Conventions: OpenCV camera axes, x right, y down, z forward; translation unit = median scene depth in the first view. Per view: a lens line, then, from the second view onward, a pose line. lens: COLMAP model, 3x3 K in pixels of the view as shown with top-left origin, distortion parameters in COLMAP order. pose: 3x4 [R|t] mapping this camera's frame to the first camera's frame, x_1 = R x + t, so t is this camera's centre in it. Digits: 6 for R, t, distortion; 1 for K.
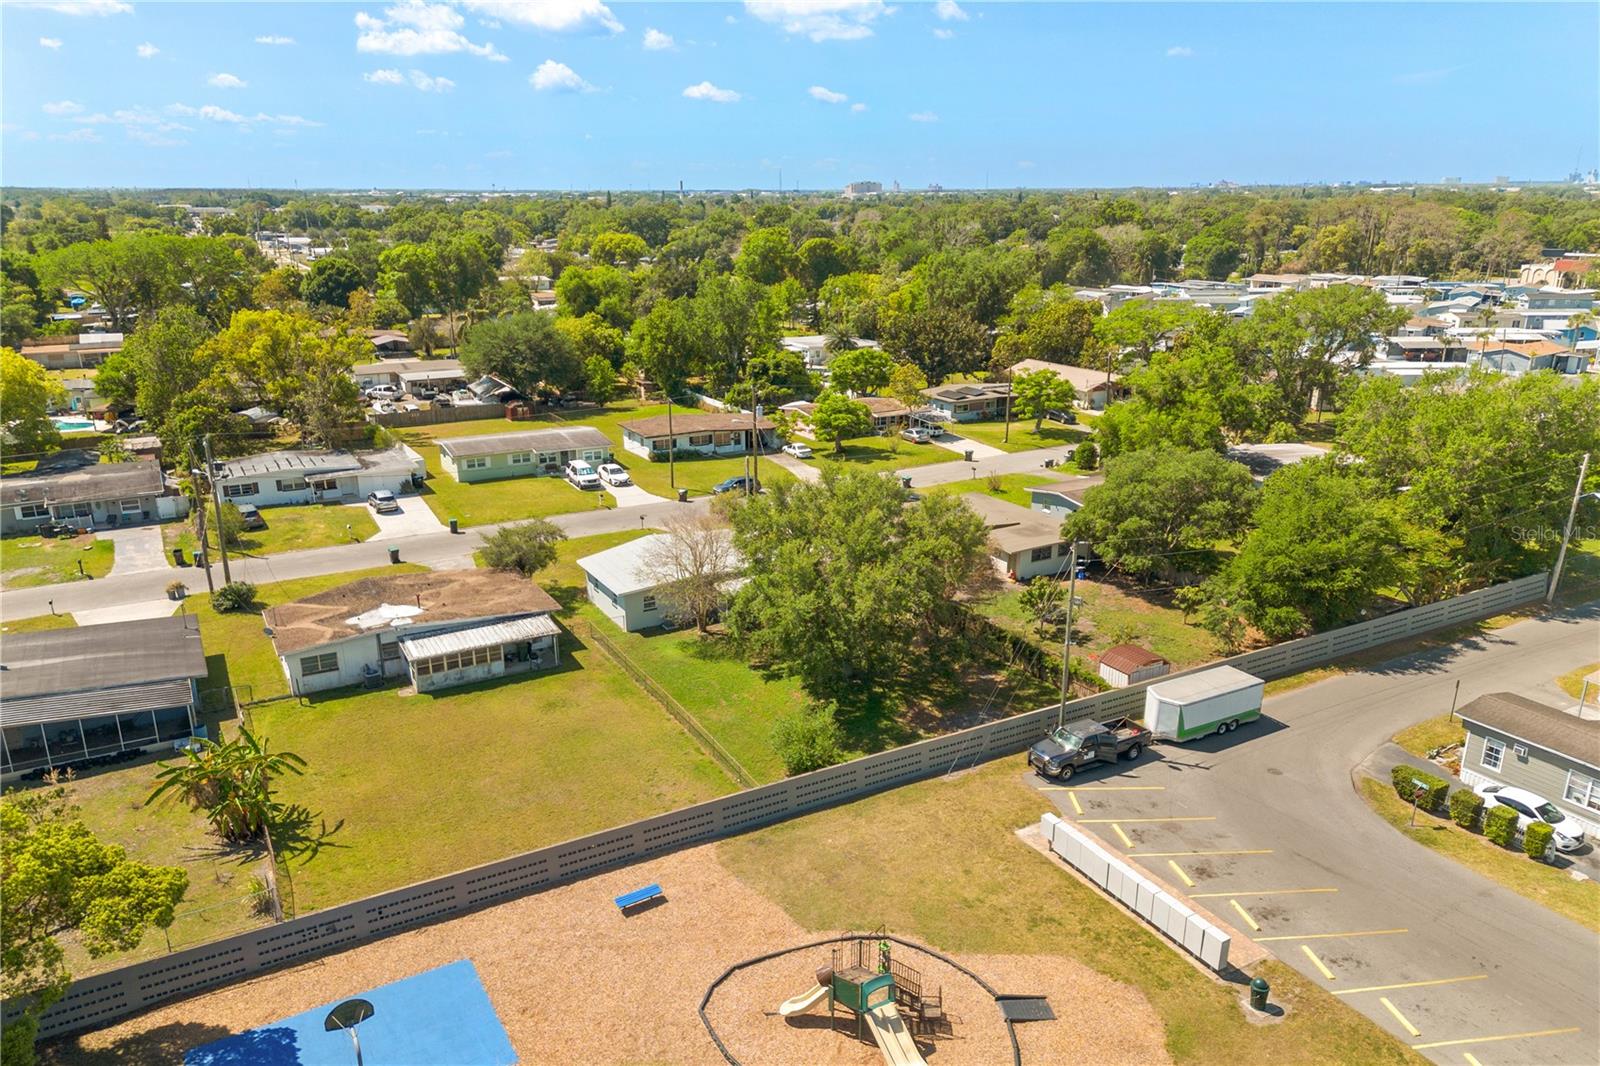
lens RADIAL K [[1128.3, 0, 796.5], [0, 1128.3, 549.4], [0, 0, 1]] dist [0.098881, -0.123806]
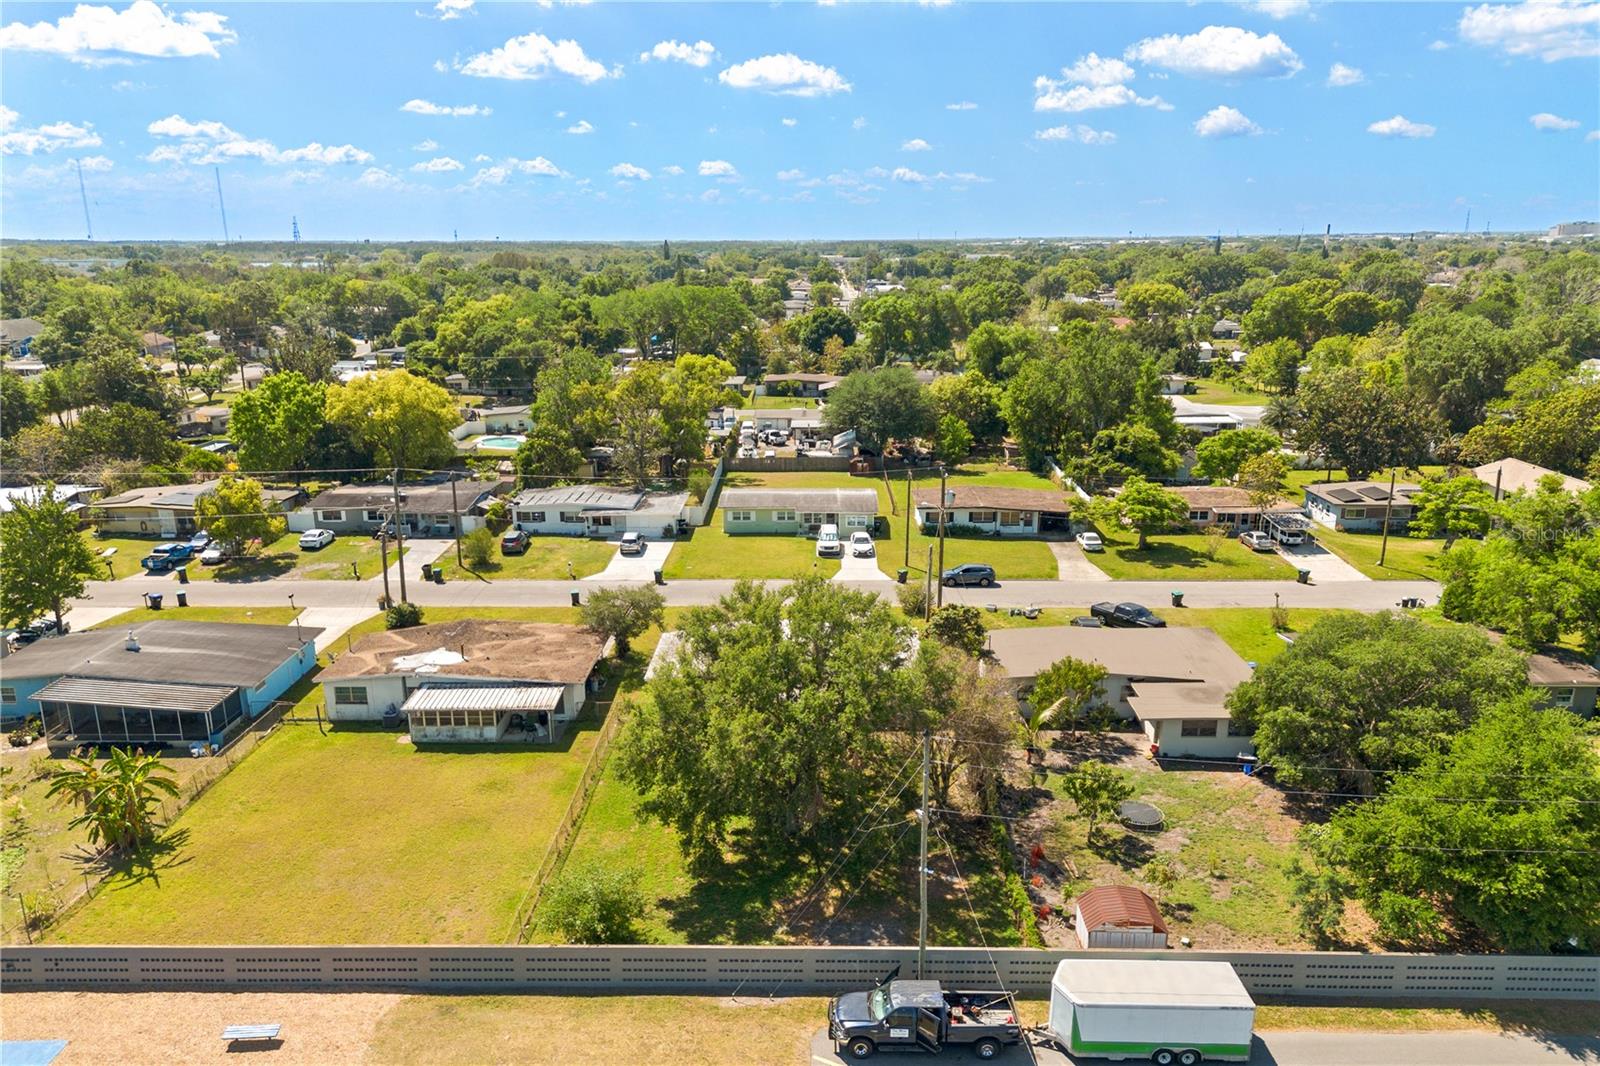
lens RADIAL K [[1124.8, 0, 800.0], [0, 1124.8, 533.0], [0, 0, 1]] dist [0.073151, -0.063112]
pose [[0.862228, 0.123376, -0.491266, 0.326343], [-0.147557, 0.988997, -0.010604, -0.073239], [0.484552, 0.081632, 0.870945, 0.197660]]
